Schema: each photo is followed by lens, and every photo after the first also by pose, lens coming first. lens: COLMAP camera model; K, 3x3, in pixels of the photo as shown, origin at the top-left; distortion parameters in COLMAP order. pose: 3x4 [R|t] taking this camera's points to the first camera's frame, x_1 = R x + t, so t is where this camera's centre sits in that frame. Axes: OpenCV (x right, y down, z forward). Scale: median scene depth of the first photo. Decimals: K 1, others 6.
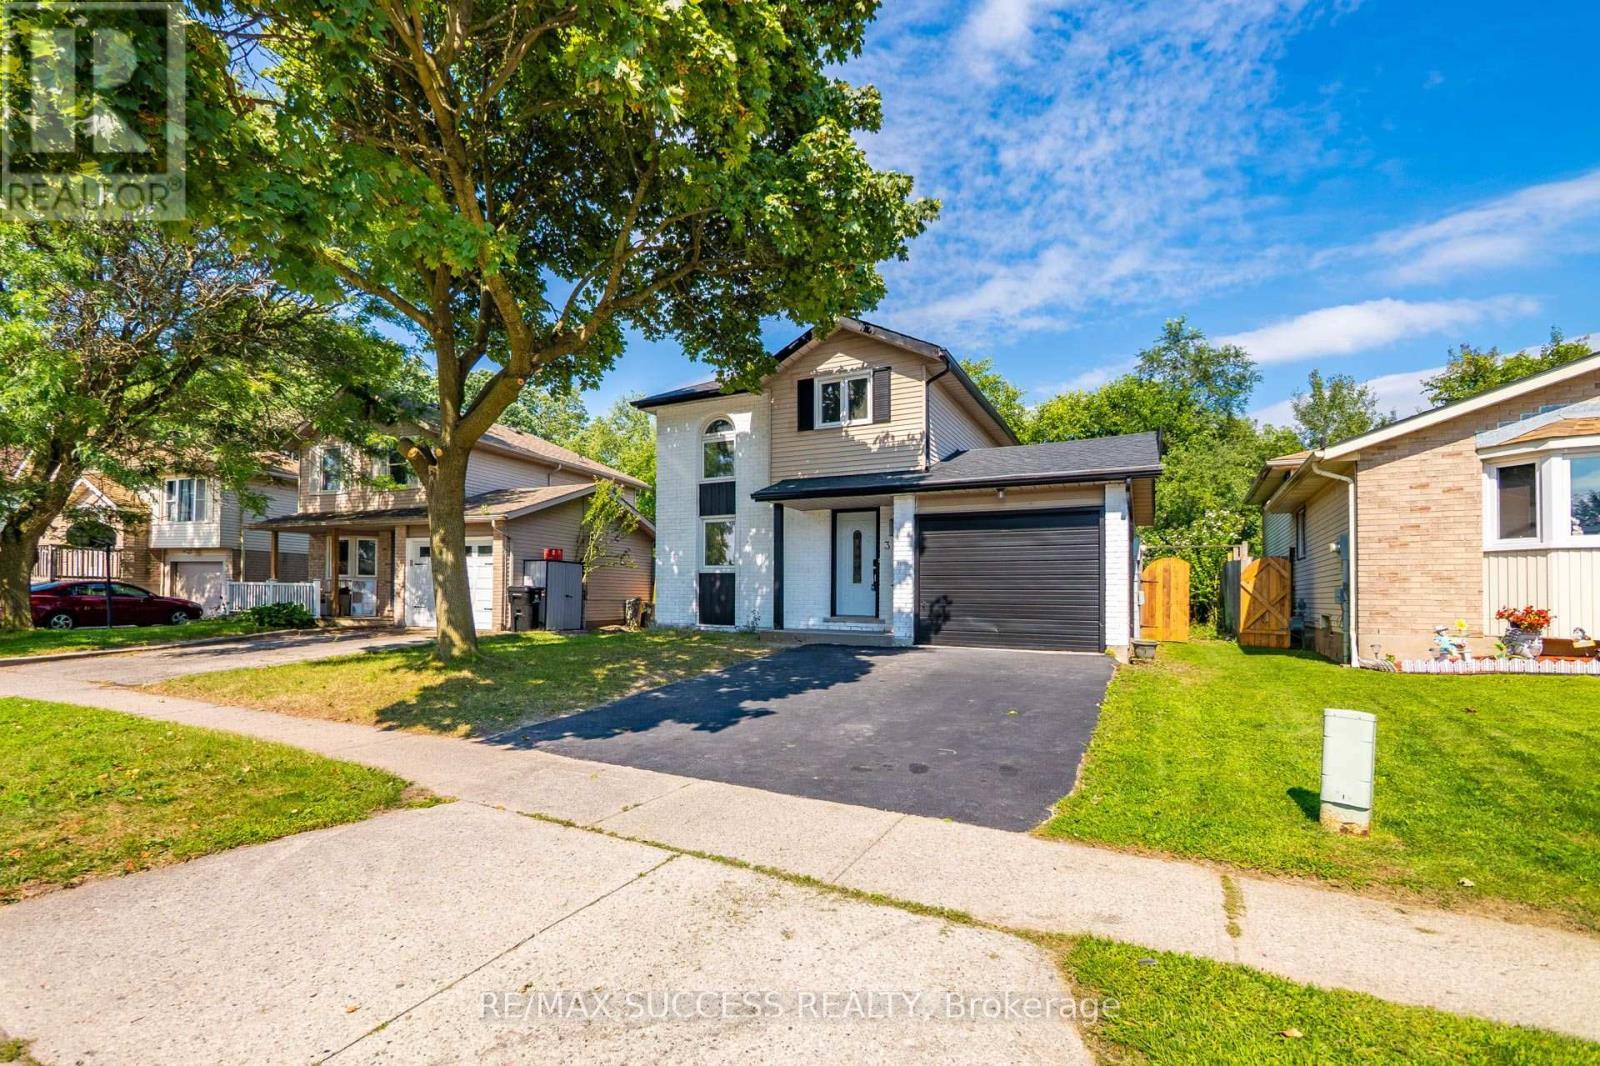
lens RADIAL K [[642.8, 0, 760.8], [0, 642.8, 506.6], [0, 0, 1]] dist [-0.015450, 0.005775]
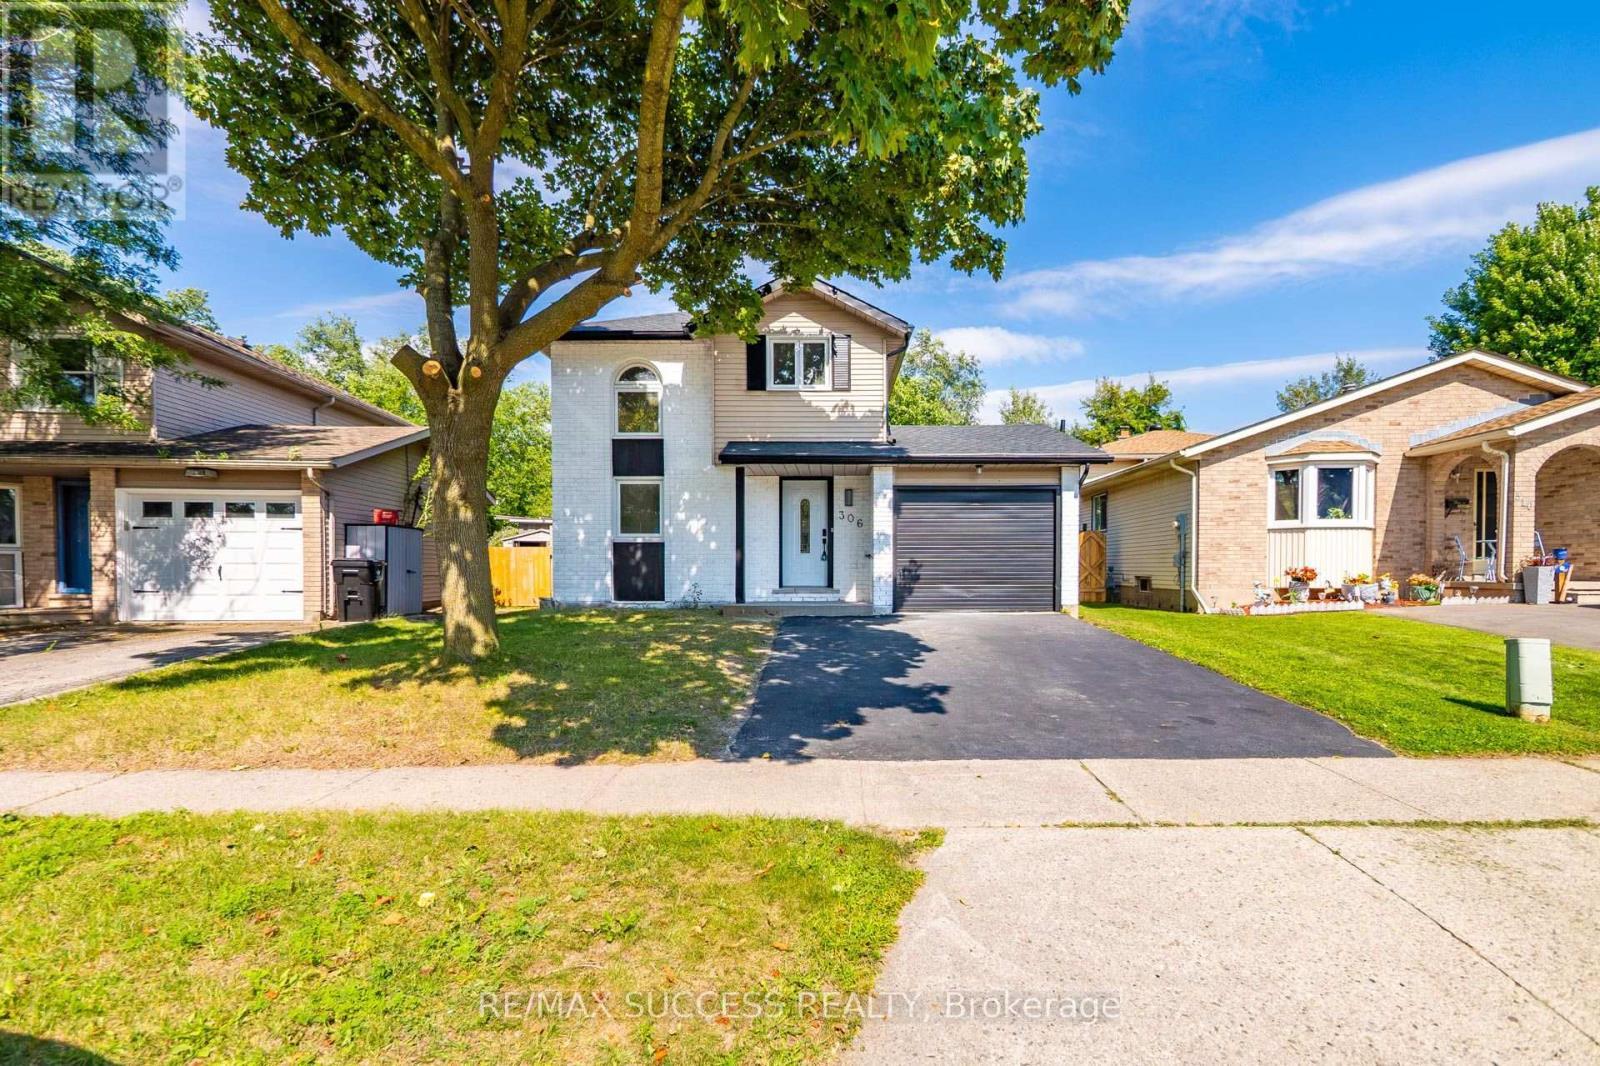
lens RADIAL K [[666.8, 0, 728.5], [0, 666.8, 498.9], [0, 0, 1]] dist [-0.011539, 0.002707]
pose [[0.889079, 0.032202, 0.456620, -0.512043], [-0.049476, 0.998439, 0.025921, 0.020135], [-0.455073, -0.045637, 0.889284, 0.190200]]
